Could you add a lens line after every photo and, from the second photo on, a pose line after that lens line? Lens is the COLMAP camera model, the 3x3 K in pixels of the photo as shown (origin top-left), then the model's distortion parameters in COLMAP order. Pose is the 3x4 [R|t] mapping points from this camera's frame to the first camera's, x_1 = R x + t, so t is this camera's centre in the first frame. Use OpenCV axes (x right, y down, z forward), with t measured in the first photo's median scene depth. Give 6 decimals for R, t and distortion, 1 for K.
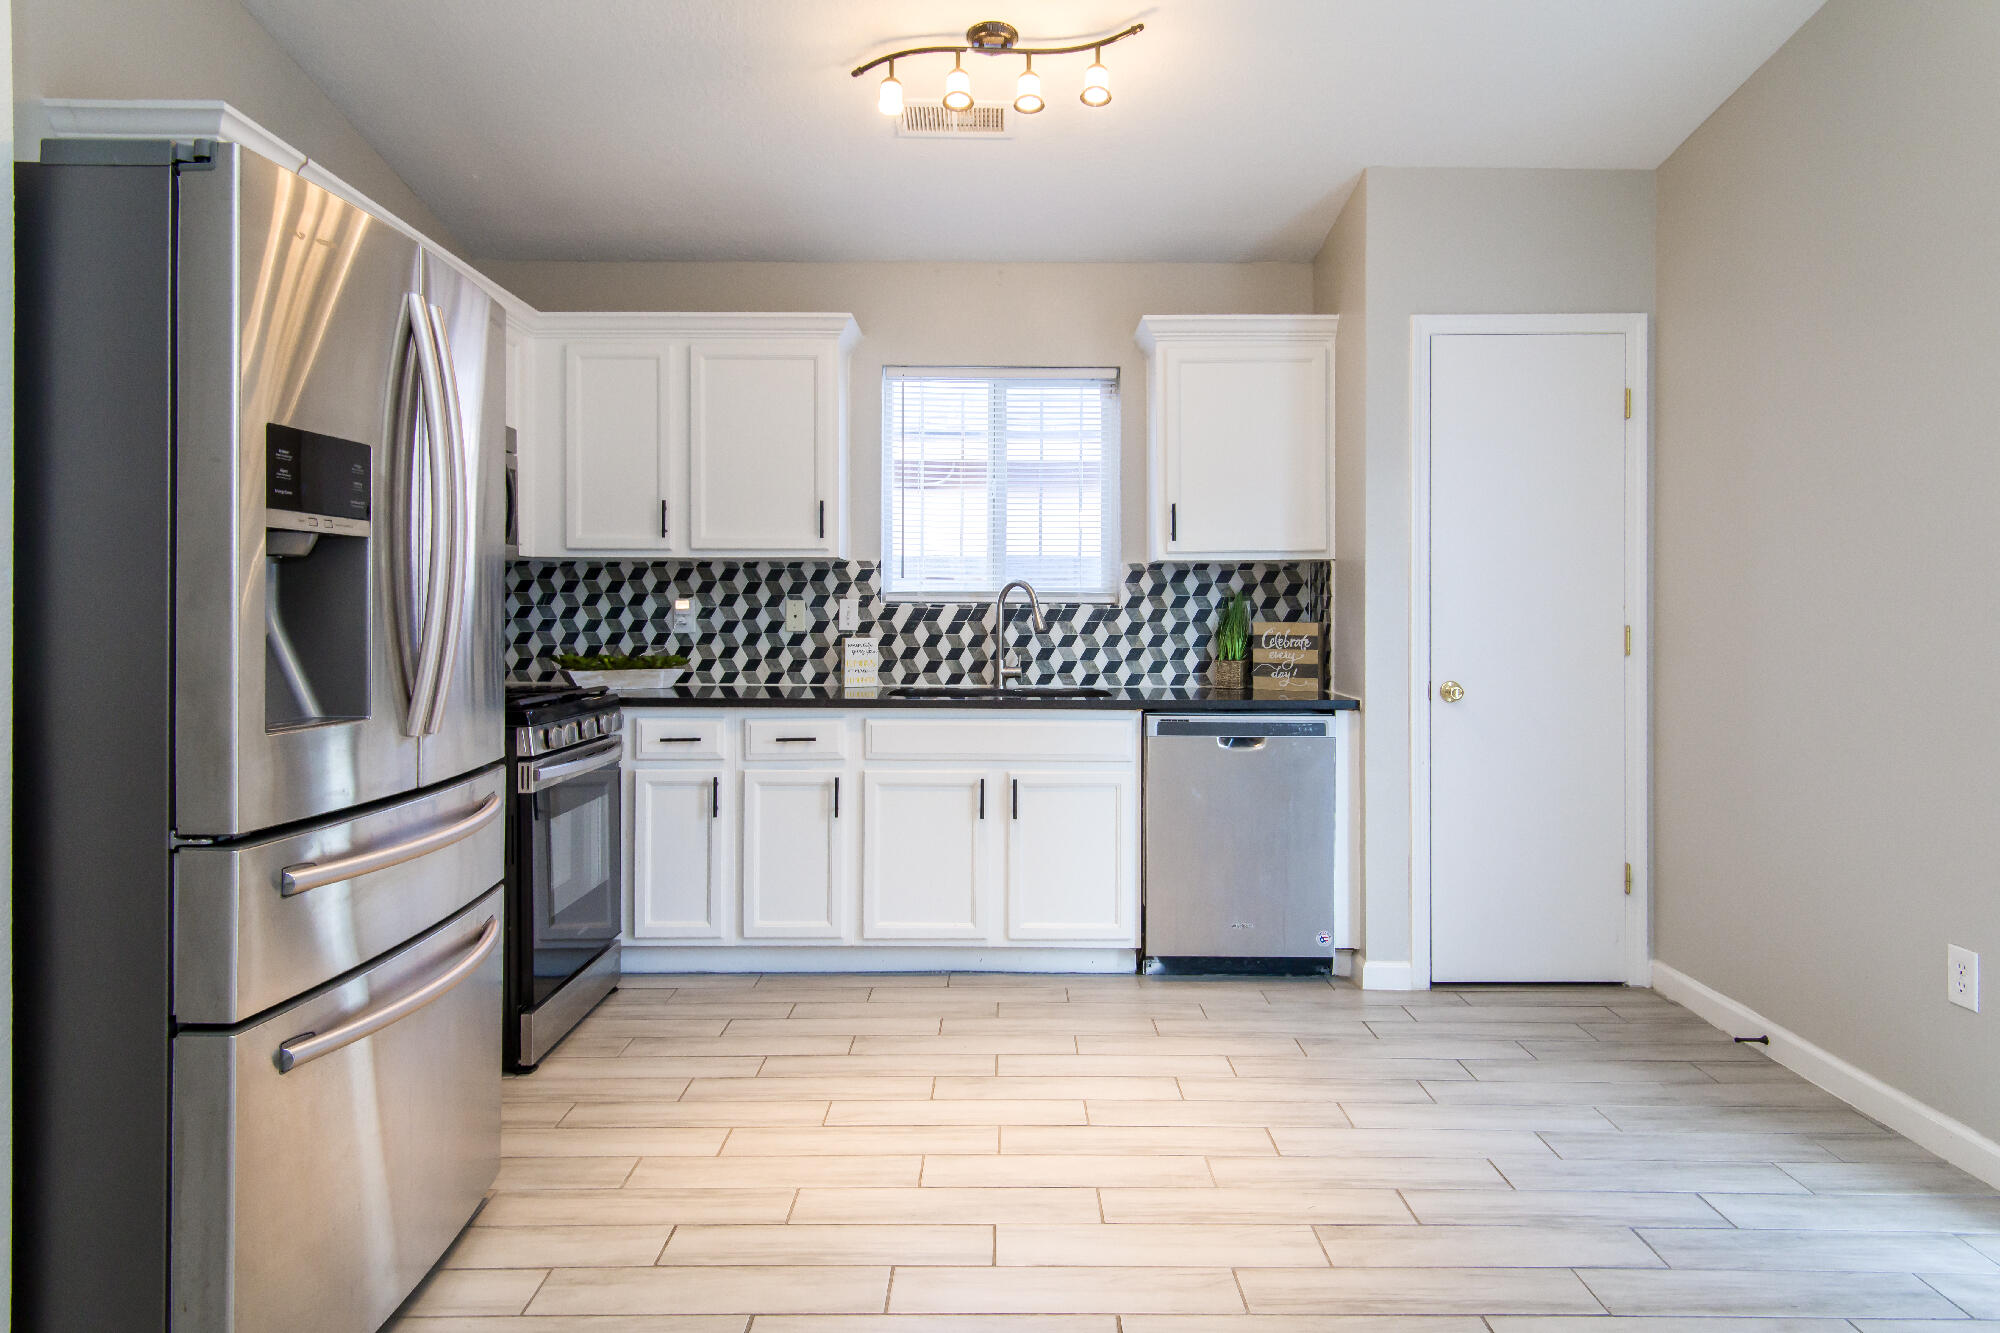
lens RADIAL K [[1217.1, 0, 997.1], [0, 1217.1, 654.2], [0, 0, 1]] dist [0.000539, 0.000002]
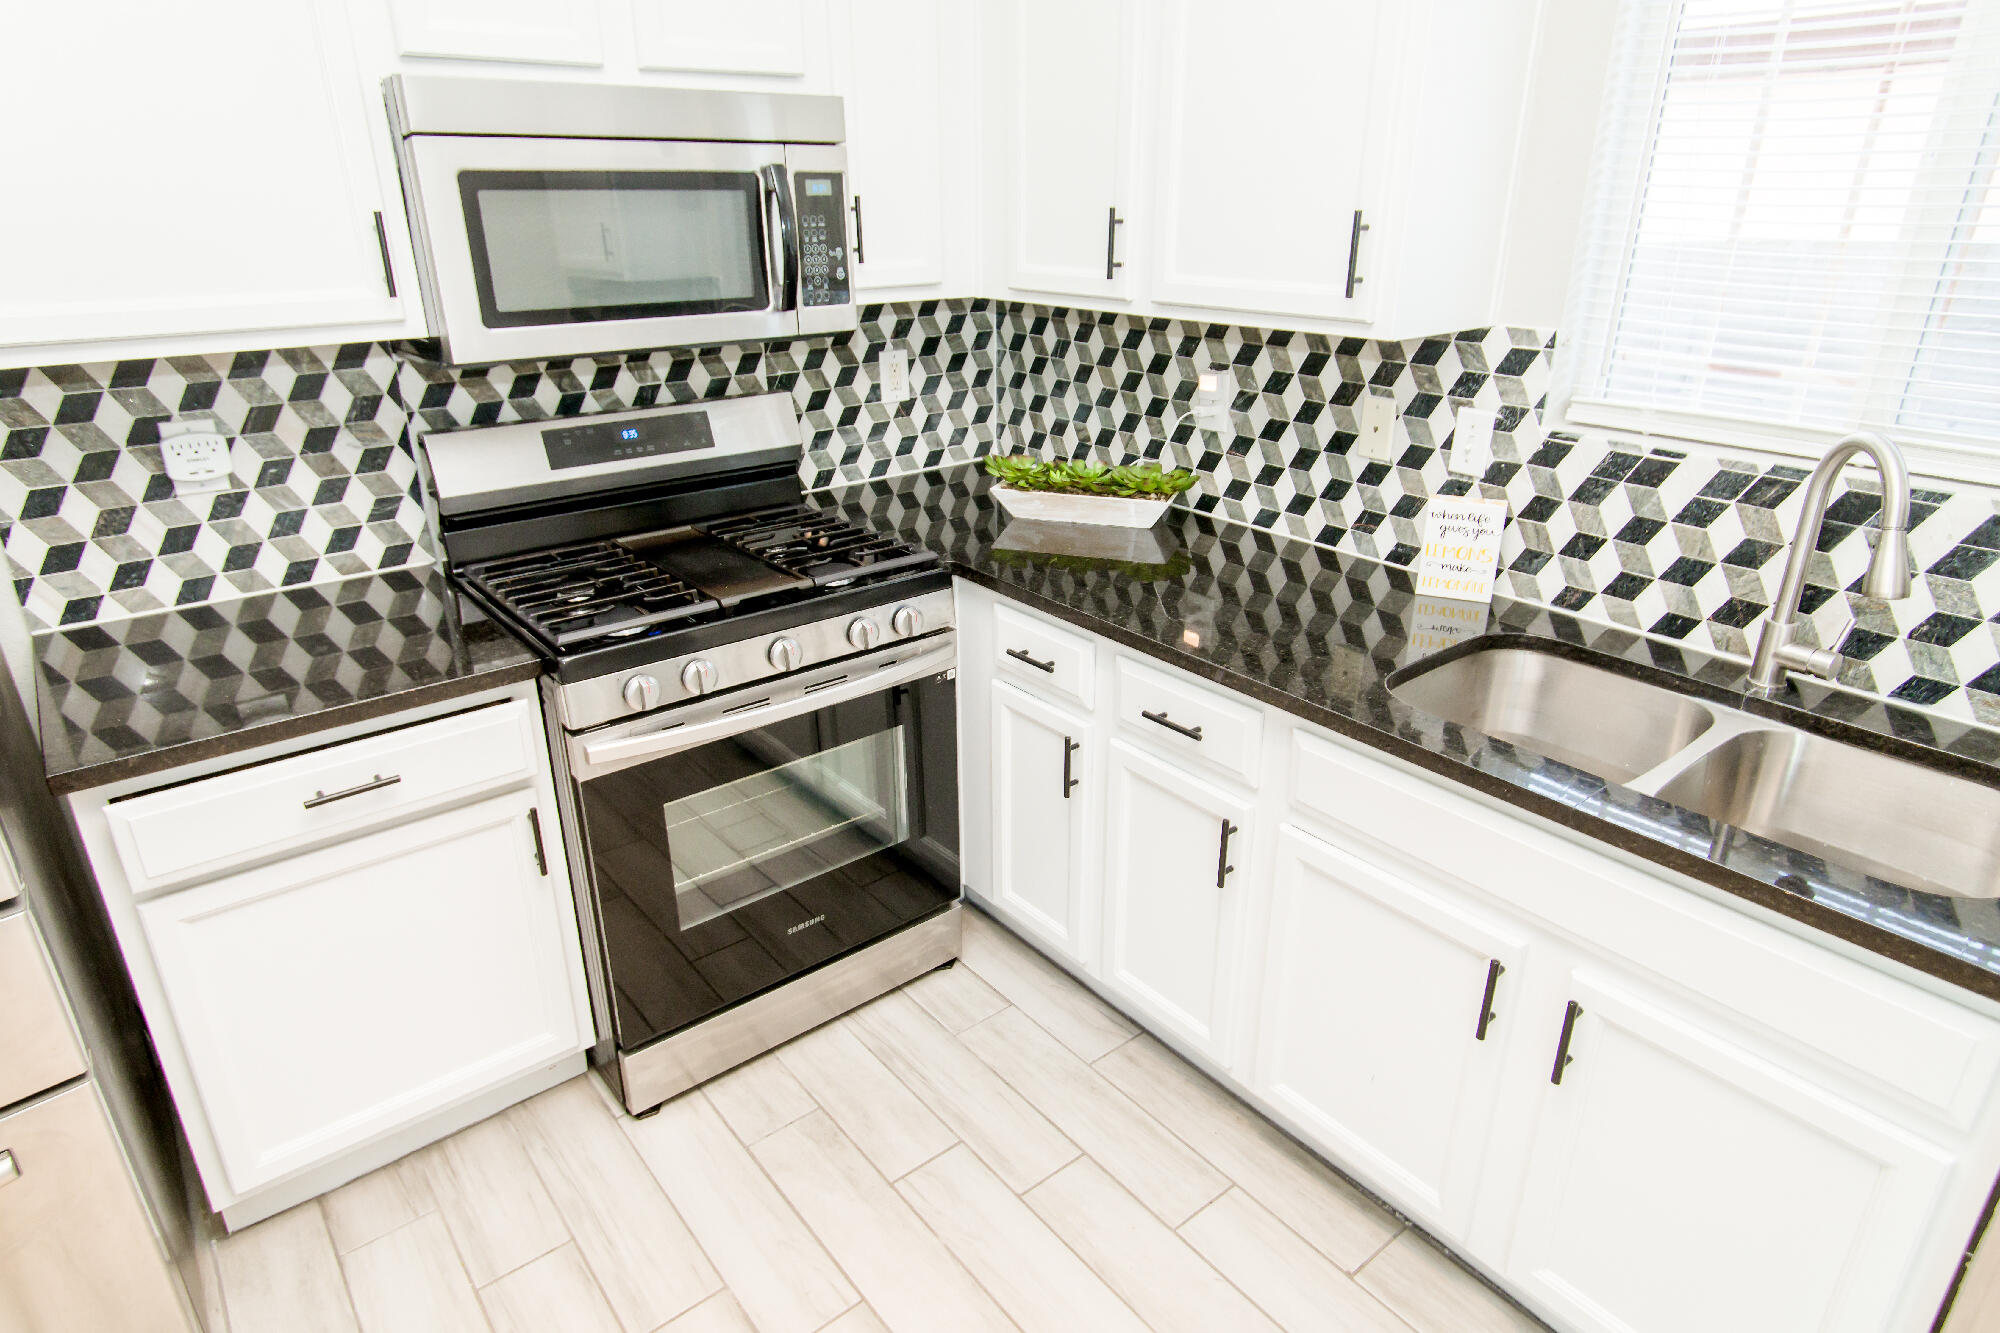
lens RADIAL K [[1121.0, 0, 989.3], [0, 1121.0, 673.2], [0, 0, 1]] dist [0.006337, -0.004433]
pose [[0.609775, 0.305651, -0.731268, 0.115739], [0.006393, 0.920722, 0.390168, -0.123215], [0.792549, -0.242589, 0.559479, 0.575855]]
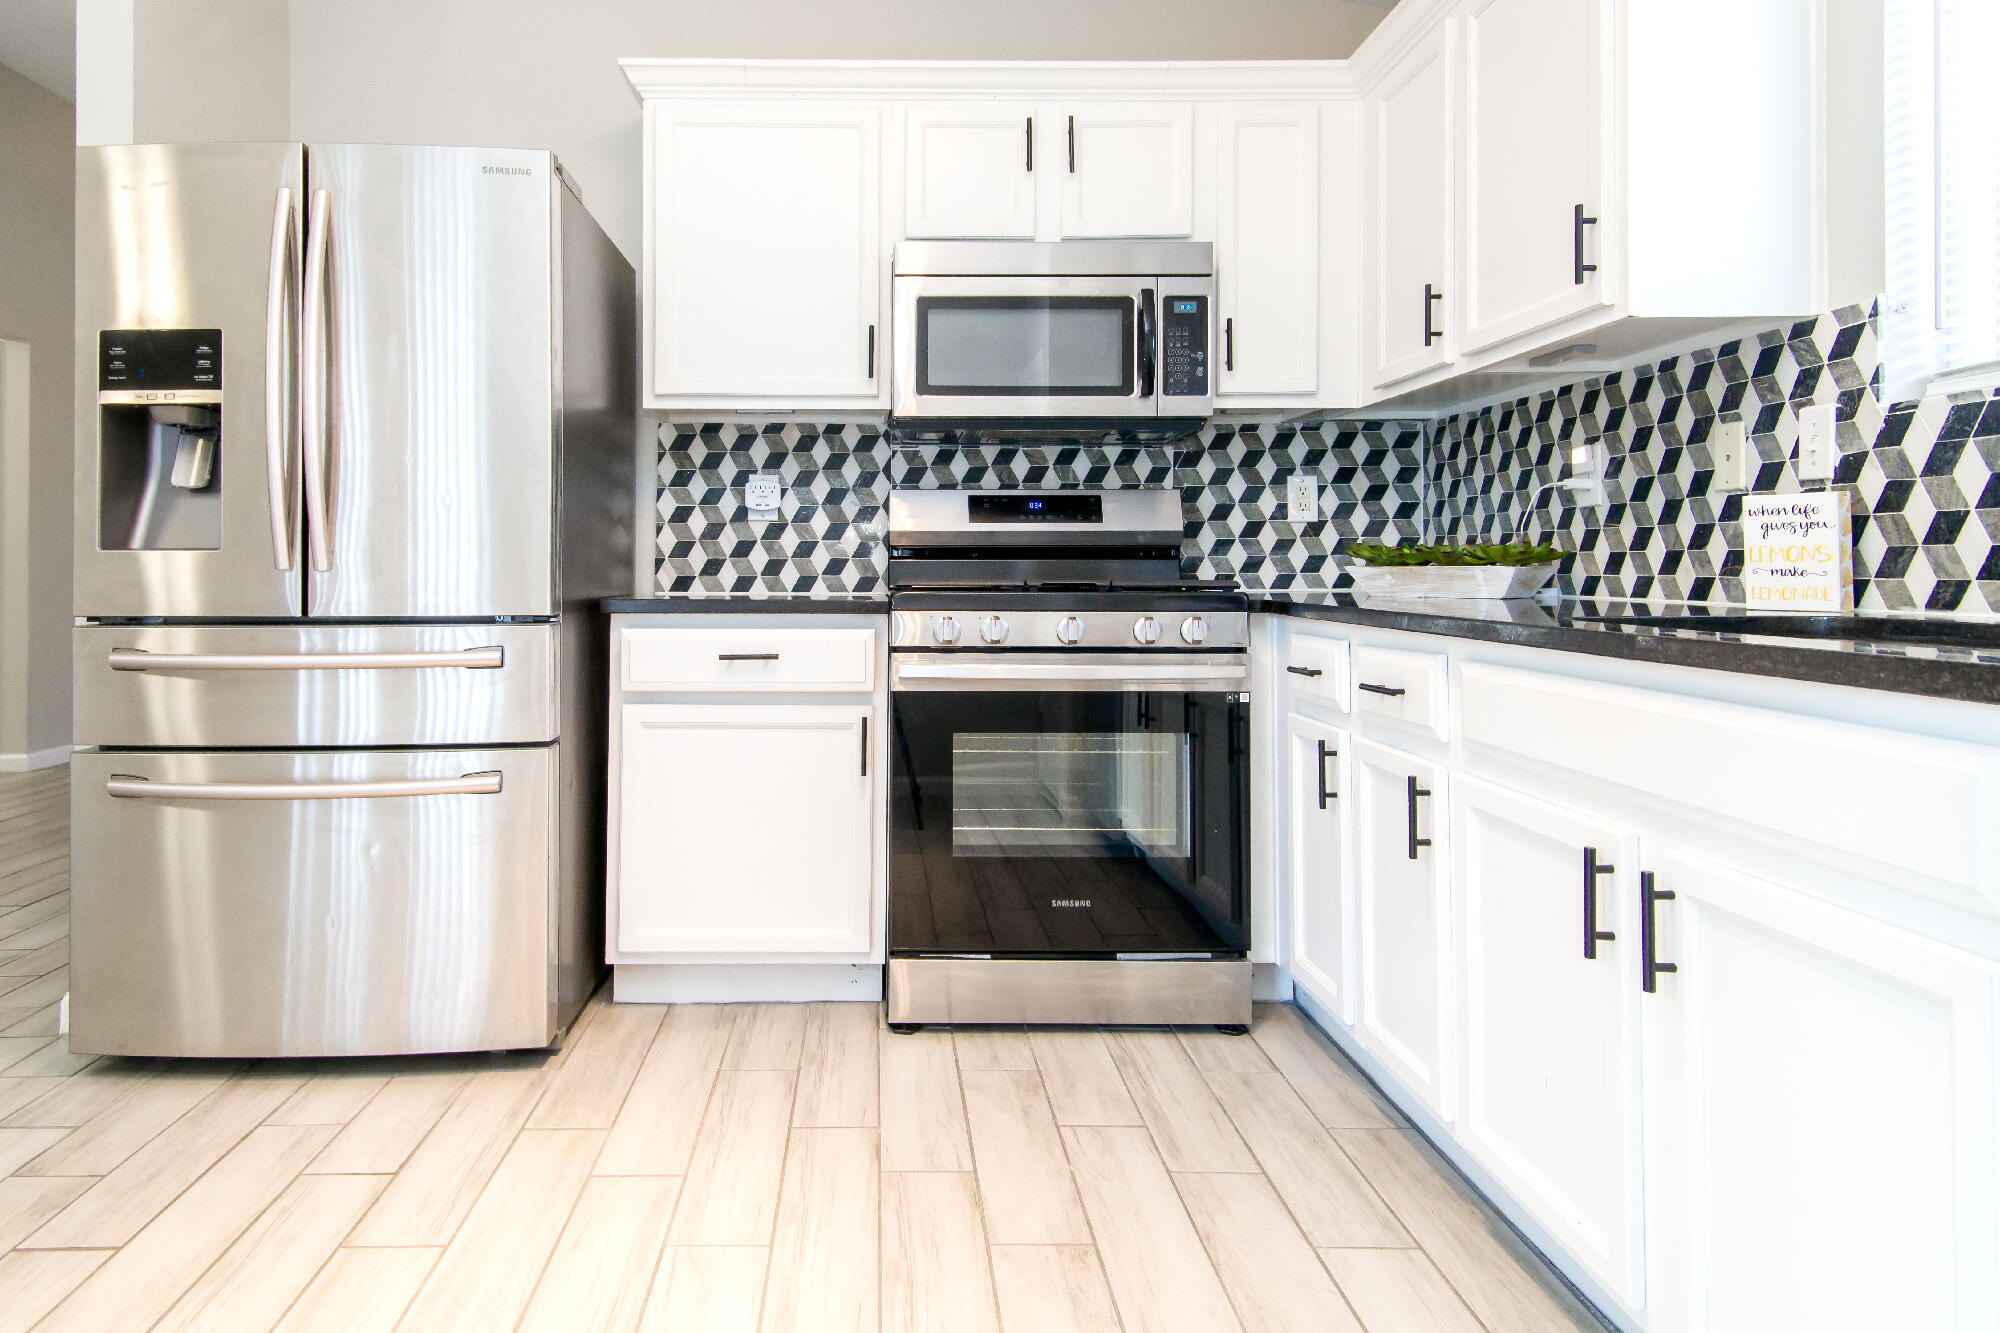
lens RADIAL K [[1185.2, 0, 882.0], [0, 1185.2, 575.4], [0, 0, 1]] dist [0.032717, -0.013747]
pose [[-0.013856, 0.003971, -0.999896, 0.303291], [-0.003335, 0.999986, 0.004018, 0.013533], [0.999898, 0.003391, -0.013842, 0.679155]]
